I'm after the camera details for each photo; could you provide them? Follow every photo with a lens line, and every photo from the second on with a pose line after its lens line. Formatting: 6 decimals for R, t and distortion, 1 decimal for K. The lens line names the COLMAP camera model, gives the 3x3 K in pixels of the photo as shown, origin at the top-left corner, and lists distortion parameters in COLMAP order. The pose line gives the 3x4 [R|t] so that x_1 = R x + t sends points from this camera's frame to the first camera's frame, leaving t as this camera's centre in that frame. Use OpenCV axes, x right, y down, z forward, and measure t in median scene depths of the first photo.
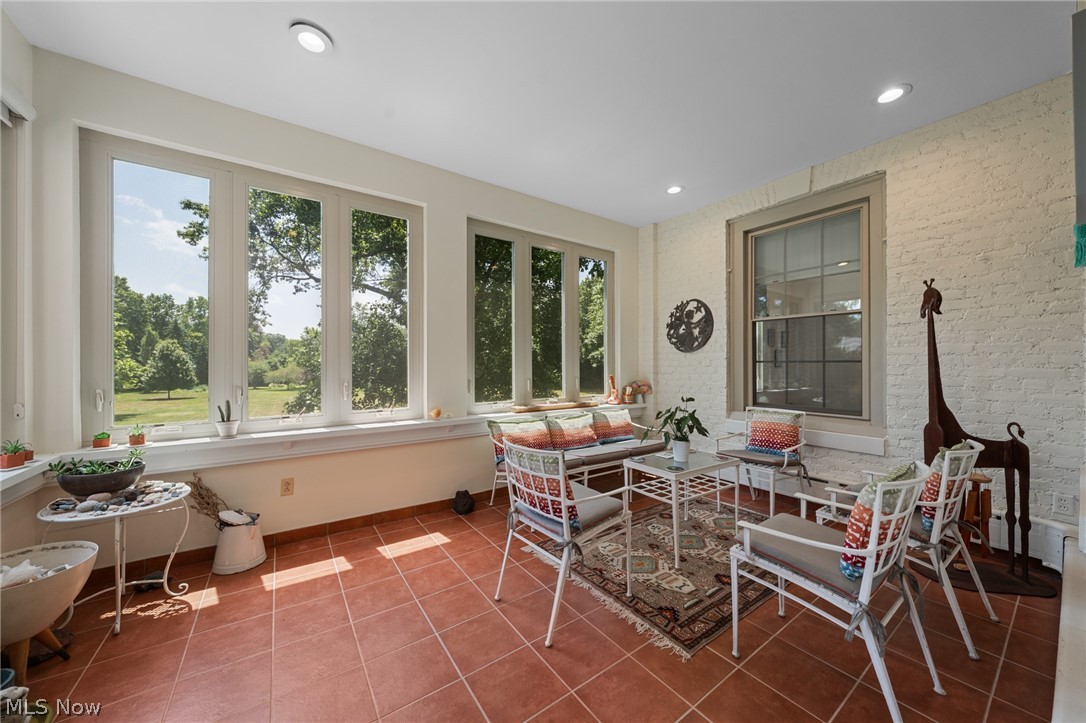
lens RADIAL K [[391.8, 0, 547.1], [0, 391.8, 364.3], [0, 0, 1]] dist [0.002701, -0.000230]
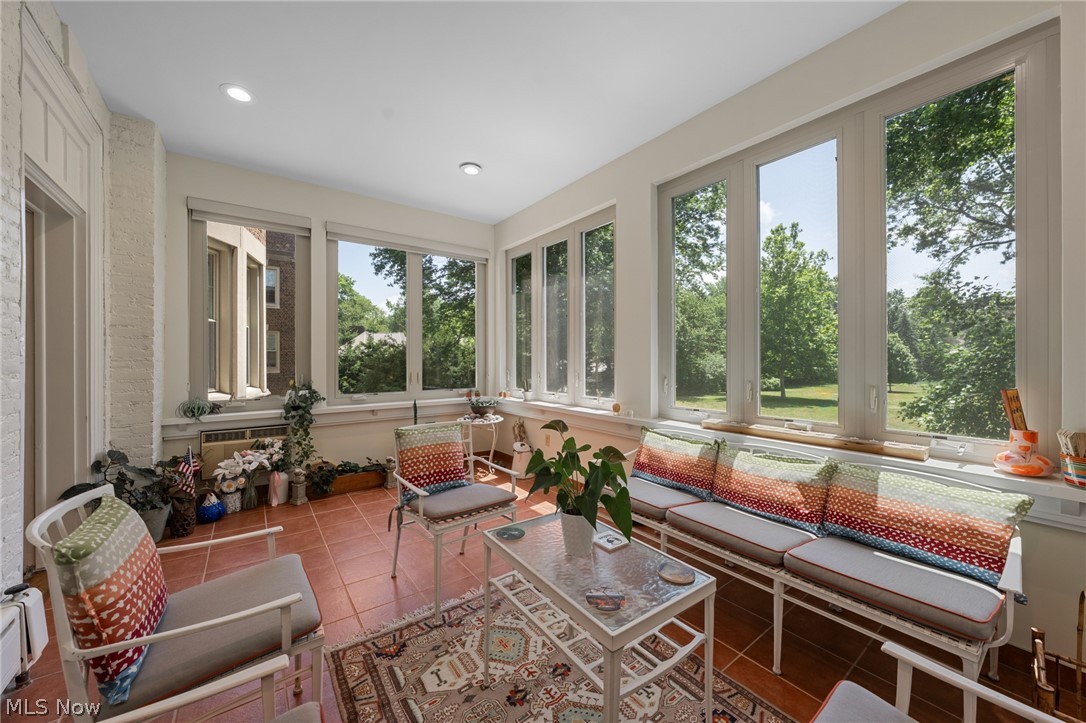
lens RADIAL K [[391.8, 0, 539.7], [0, 391.8, 360.3], [0, 0, 1]] dist [0.002701, -0.000230]
pose [[0.014737, 0.002258, -0.999889, 0.581777], [0.004485, 0.999987, 0.002324, -0.000871], [0.999881, -0.004519, 0.014727, 0.651257]]
